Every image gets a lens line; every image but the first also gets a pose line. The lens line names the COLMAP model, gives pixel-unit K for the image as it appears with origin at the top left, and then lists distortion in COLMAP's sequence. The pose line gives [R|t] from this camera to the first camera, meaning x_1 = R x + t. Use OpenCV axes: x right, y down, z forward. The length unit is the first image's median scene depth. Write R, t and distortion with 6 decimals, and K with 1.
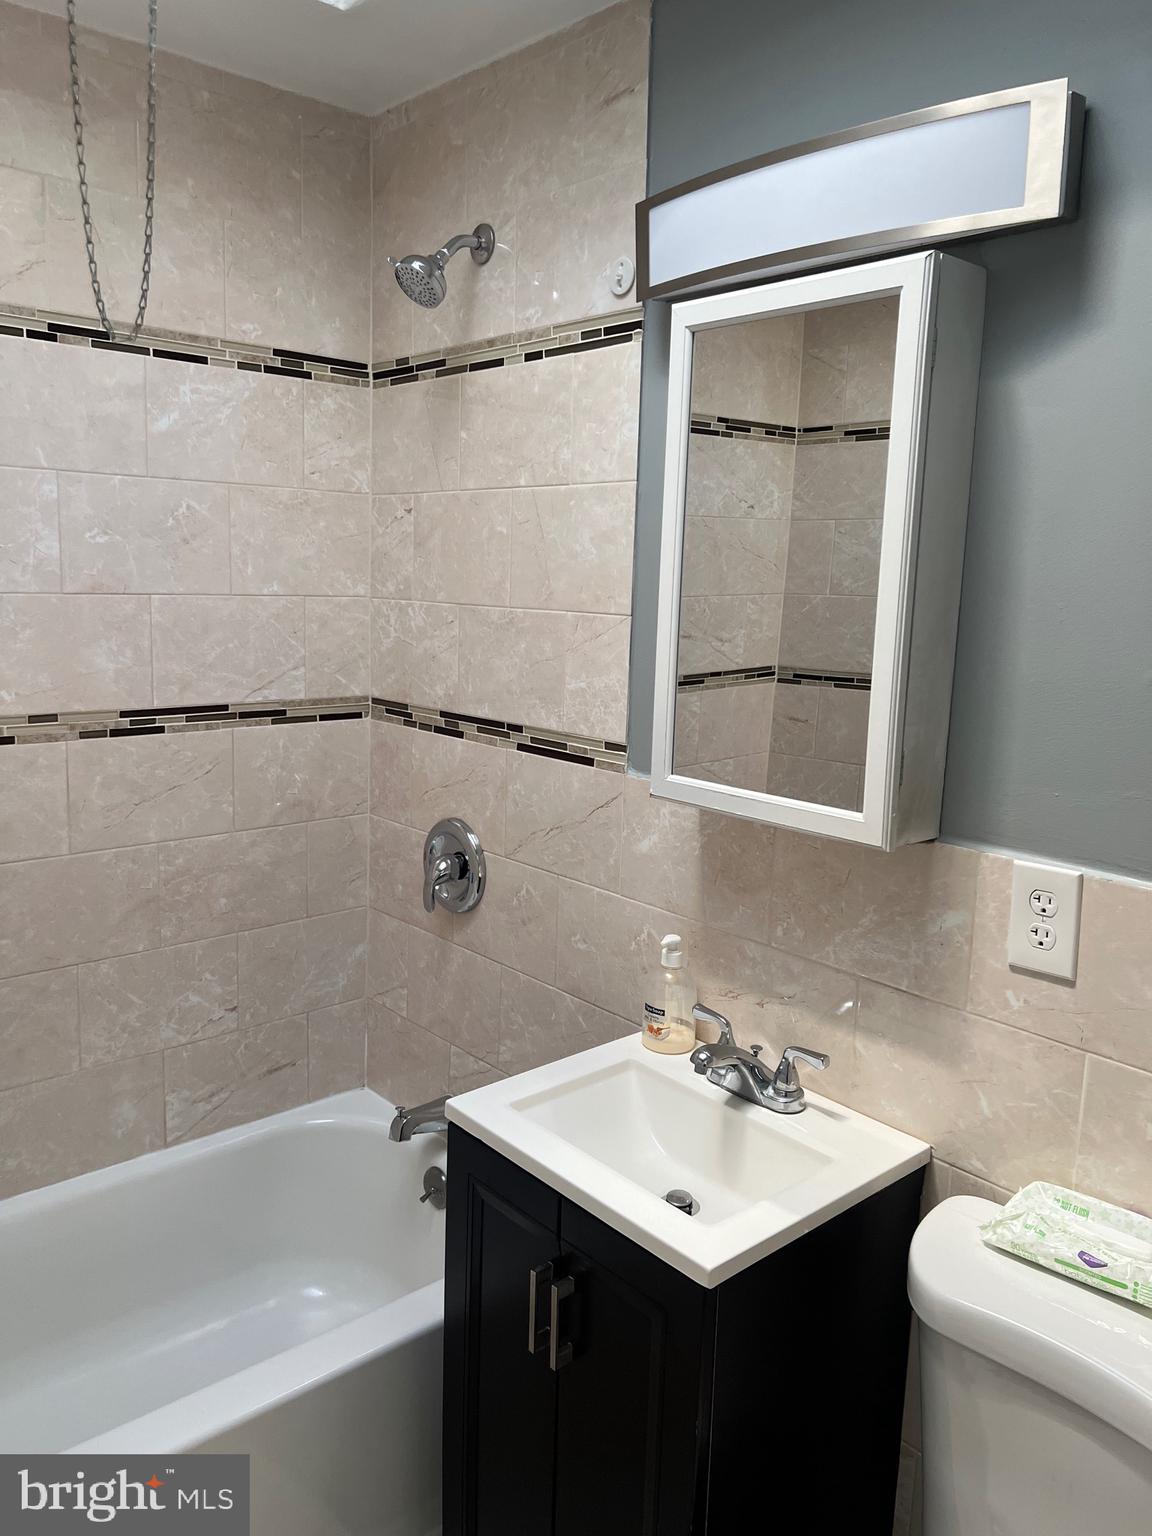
lens RADIAL K [[1158.0, 0, 575.5], [0, 1158.0, 762.1], [0, 0, 1]] dist [0.083293, -0.172412]
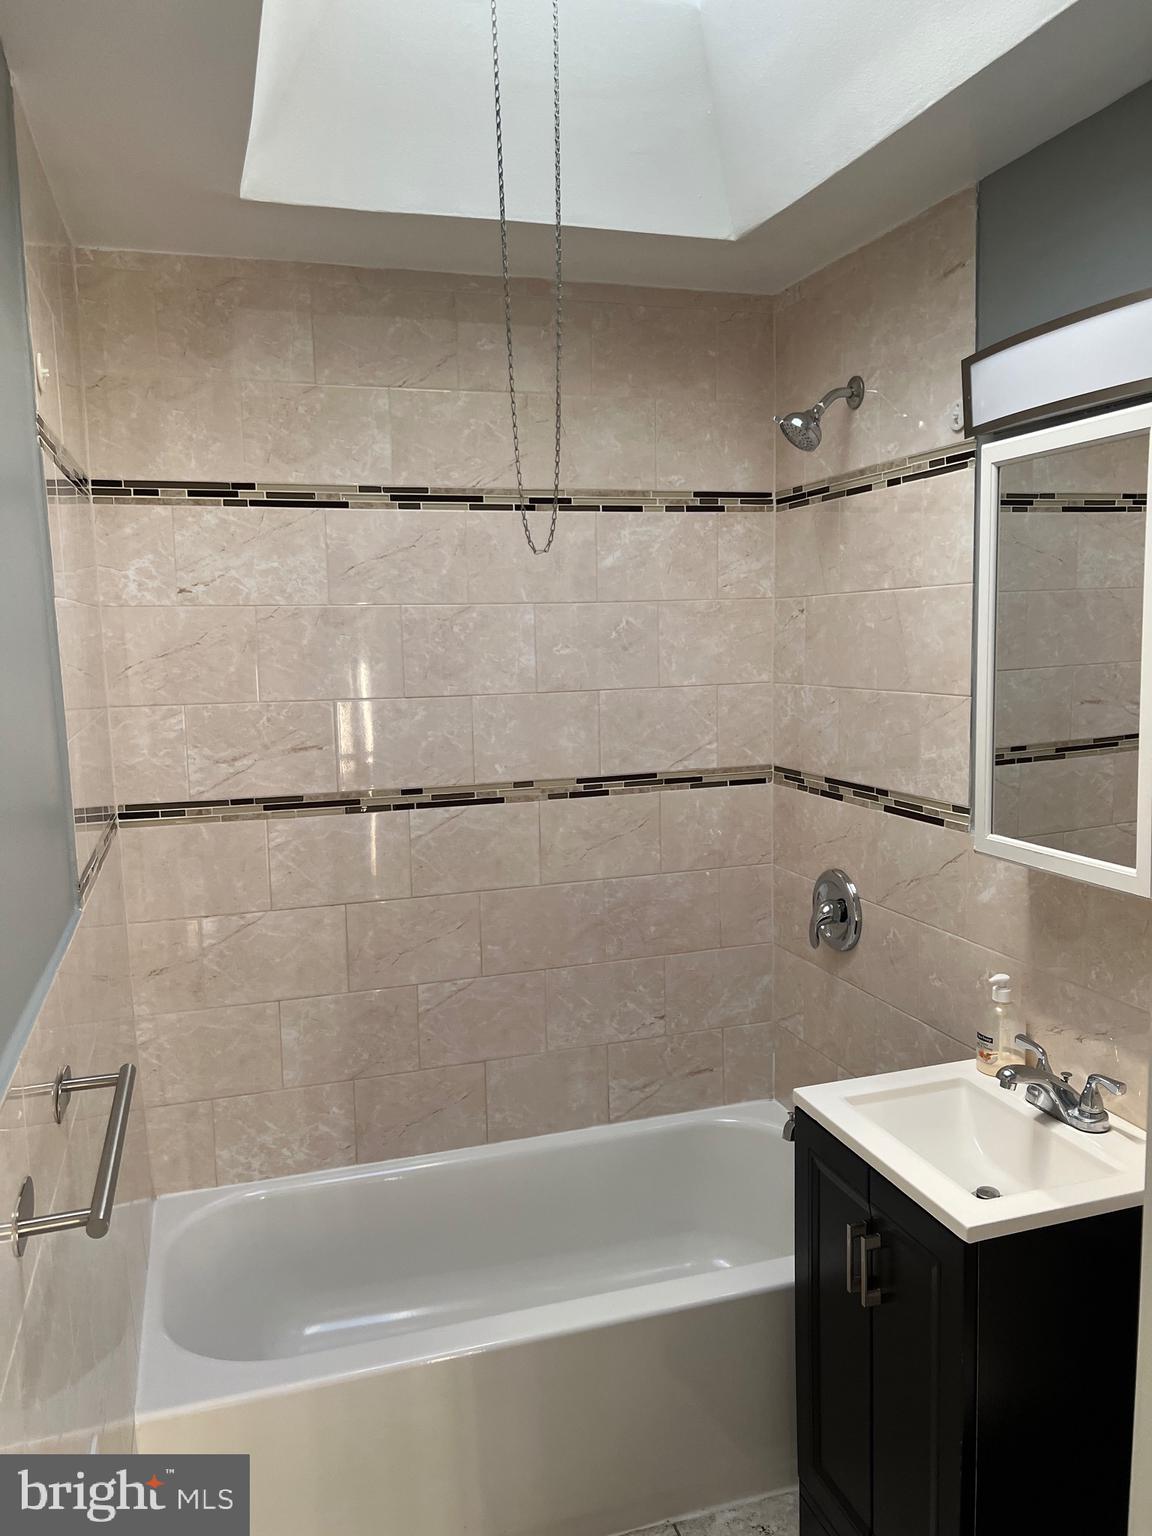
lens RADIAL K [[1162.9, 0, 577.4], [0, 1162.9, 774.1], [0, 0, 1]] dist [0.100761, -0.319935]
pose [[0.913411, -0.001810, -0.407034, 0.145908], [-0.014956, 0.999166, -0.038006, 0.001416], [0.406763, 0.040802, 0.912622, -0.200870]]
